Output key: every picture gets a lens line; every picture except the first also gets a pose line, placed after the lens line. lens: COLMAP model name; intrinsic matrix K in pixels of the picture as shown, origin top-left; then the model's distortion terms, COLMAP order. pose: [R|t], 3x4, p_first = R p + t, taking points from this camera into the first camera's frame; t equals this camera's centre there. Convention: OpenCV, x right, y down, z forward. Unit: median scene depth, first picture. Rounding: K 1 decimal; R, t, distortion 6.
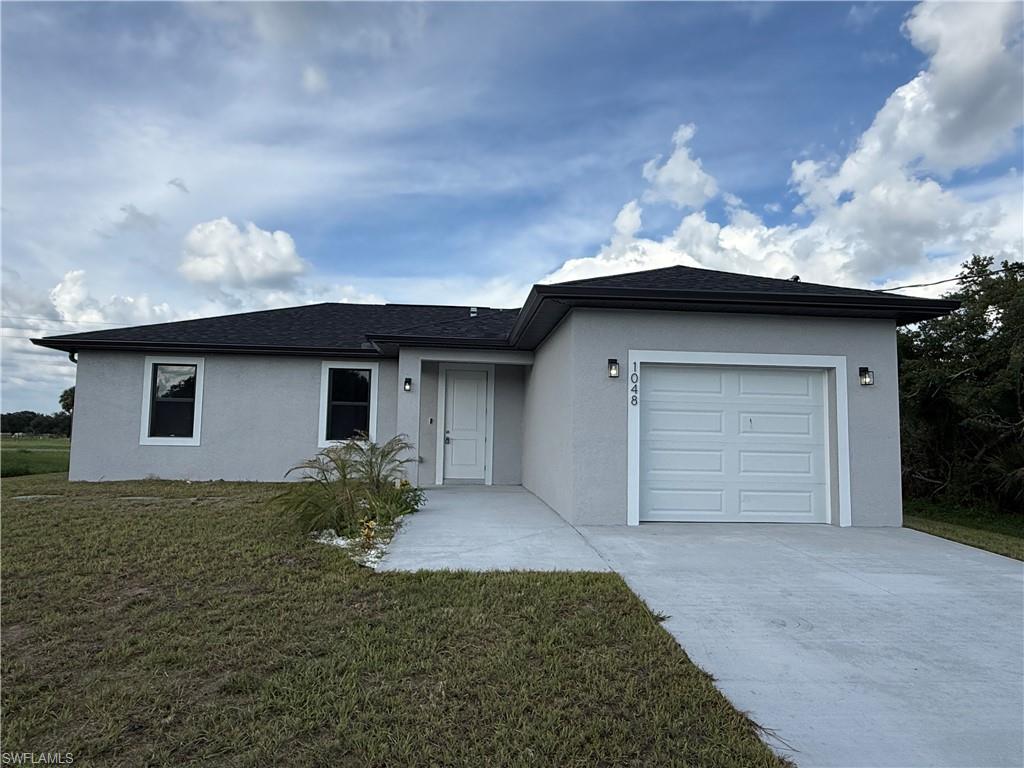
lens RADIAL K [[625.5, 0, 506.5], [0, 625.5, 382.5], [0, 0, 1]] dist [0.019968, 0.000810]
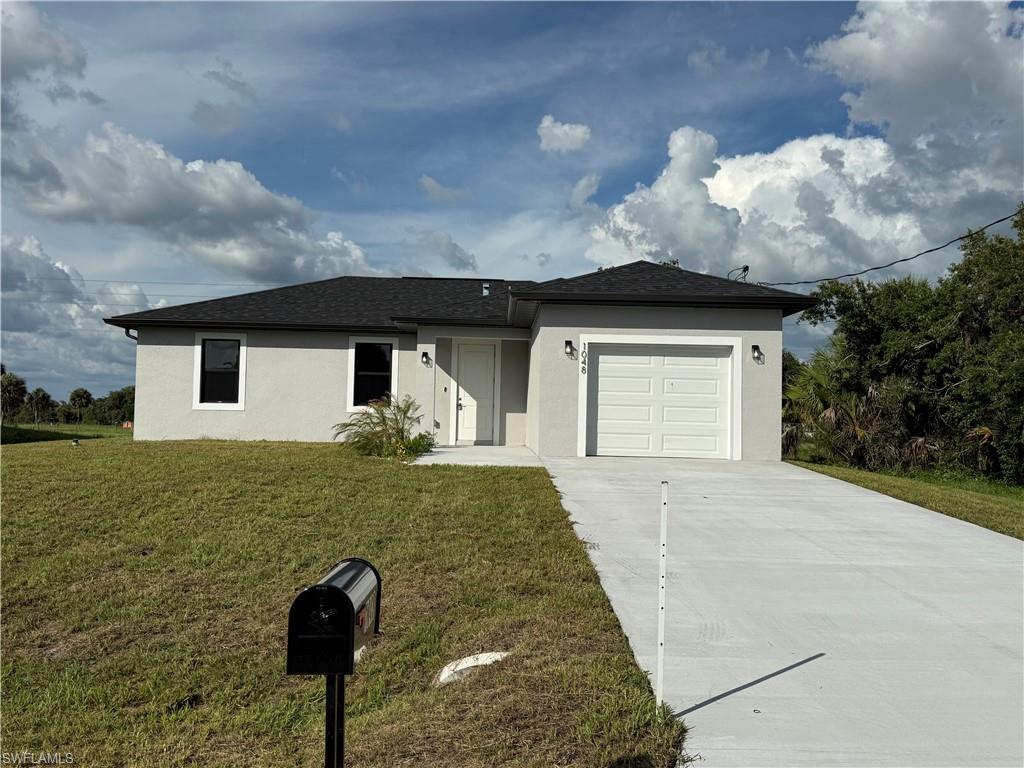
lens RADIAL K [[933.0, 0, 519.9], [0, 933.0, 384.6], [0, 0, 1]] dist [0.063117, 0.000000]
pose [[0.998640, 0.000265, -0.052138, 0.102490], [0.001803, 0.999213, 0.039621, -0.013406], [0.052108, -0.039661, 0.997854, -0.676659]]
